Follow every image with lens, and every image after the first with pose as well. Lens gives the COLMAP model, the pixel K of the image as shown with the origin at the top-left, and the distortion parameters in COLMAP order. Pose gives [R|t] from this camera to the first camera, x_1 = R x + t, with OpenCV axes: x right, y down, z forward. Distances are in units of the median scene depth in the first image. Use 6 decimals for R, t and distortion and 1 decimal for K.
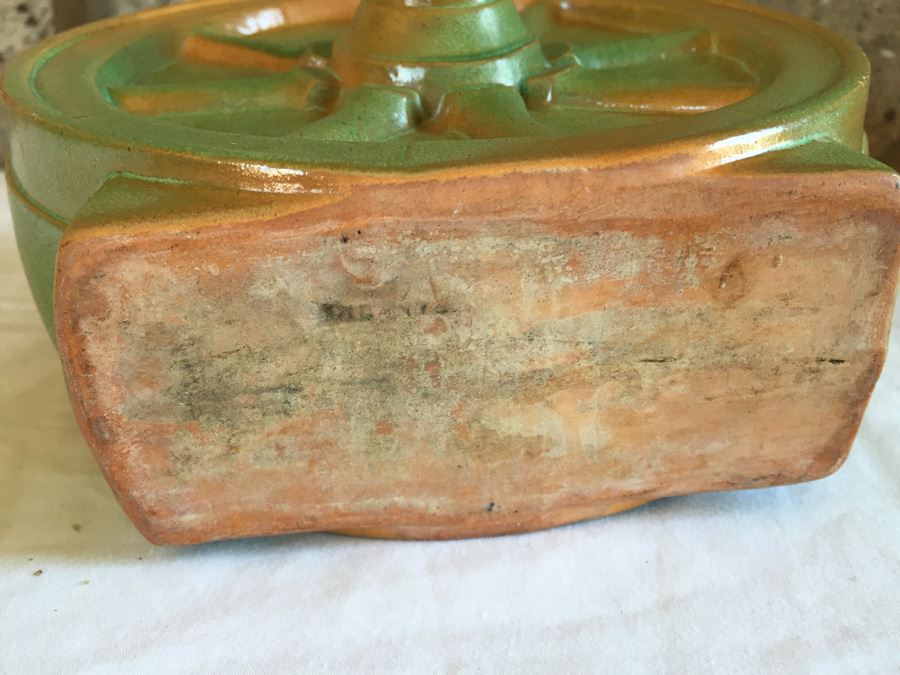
lens RADIAL K [[798.5, 0, 456.7], [0, 798.5, 334.0], [0, 0, 1]] dist [0.085025, -0.155797]
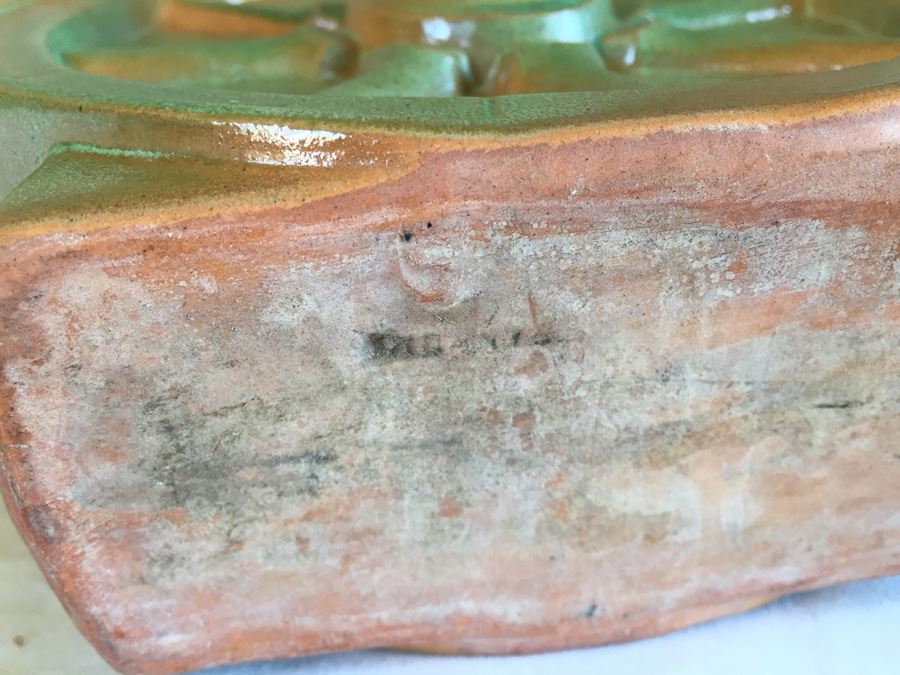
lens RADIAL K [[798.5, 0, 444.0], [0, 798.5, 330.0], [0, 0, 1]] dist [0.085025, -0.155797]
pose [[0.999814, -0.014544, 0.012693, -0.106836], [0.014847, 0.999598, -0.024154, -0.022172], [-0.012336, 0.024338, 0.999628, 0.308120]]
